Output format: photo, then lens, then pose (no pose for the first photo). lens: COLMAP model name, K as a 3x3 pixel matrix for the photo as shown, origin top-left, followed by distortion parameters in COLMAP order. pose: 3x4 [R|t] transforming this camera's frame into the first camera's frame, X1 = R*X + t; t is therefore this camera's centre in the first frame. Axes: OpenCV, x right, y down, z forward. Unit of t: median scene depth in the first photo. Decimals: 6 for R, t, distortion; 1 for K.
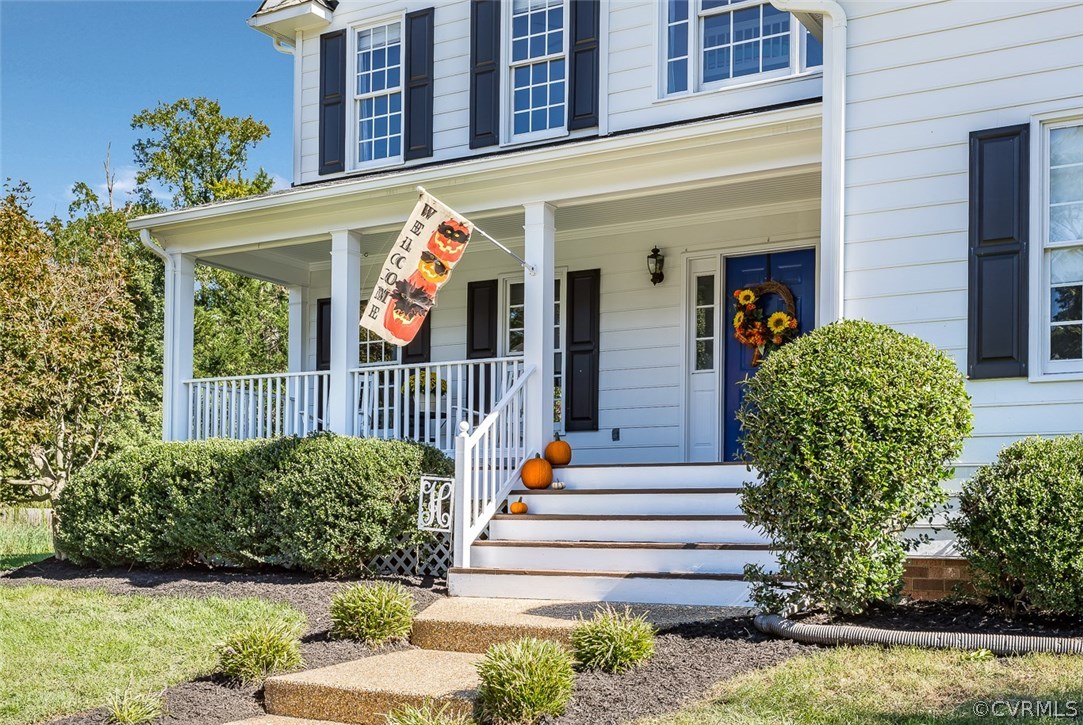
lens RADIAL K [[1307.1, 0, 544.7], [0, 1307.1, 438.2], [0, 0, 1]] dist [-0.011764, 0.007131]
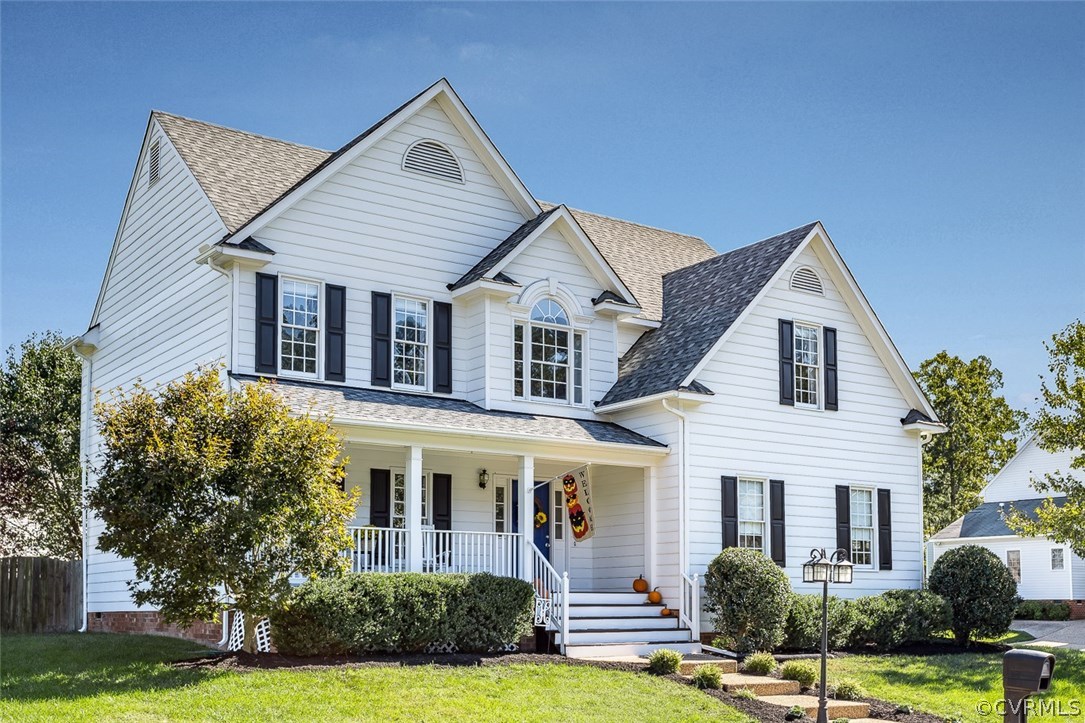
lens RADIAL K [[1309.5, 0, 545.7], [0, 1309.5, 437.3], [0, 0, 1]] dist [-0.011764, 0.007131]
pose [[0.364080, 0.103999, 0.925543, -1.716301], [-0.065289, 0.994151, -0.086025, -0.037469], [-0.929076, -0.029108, 0.368741, 0.236620]]
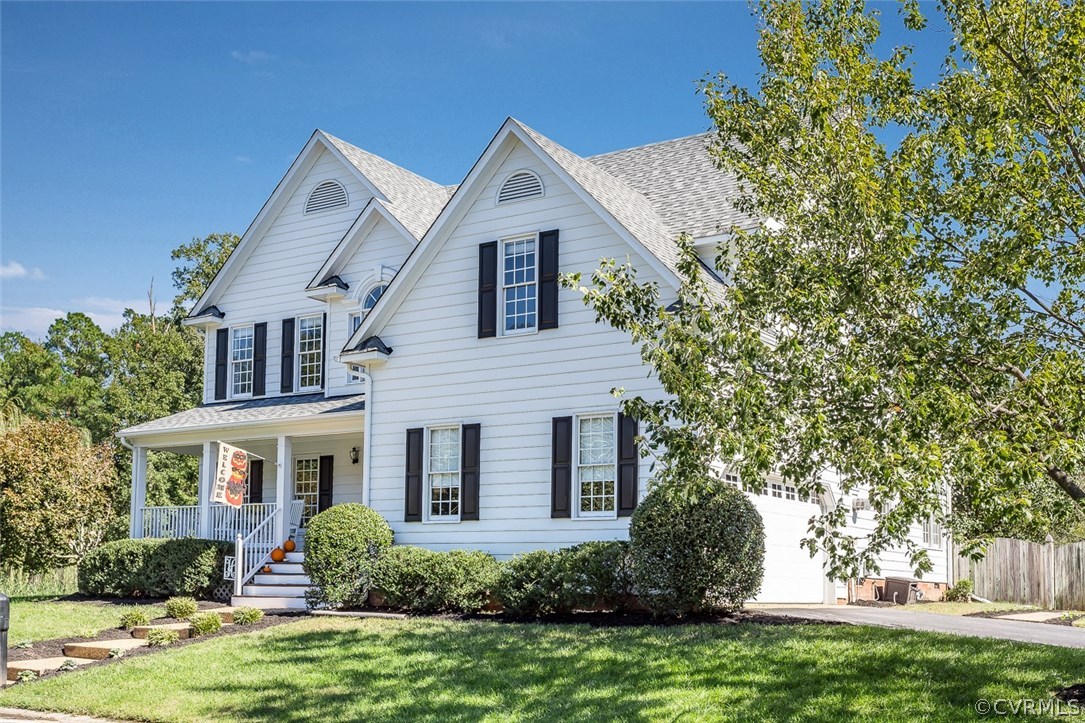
lens RADIAL K [[1307.6, 0, 542.5], [0, 1307.6, 361.5], [0, 0, 1]] dist [-0.077519, 0.029264]
pose [[0.999044, -0.009167, -0.042750, 0.517385], [0.004732, 0.994699, -0.102717, -0.068535], [0.043465, 0.102417, 0.993792, -1.196686]]
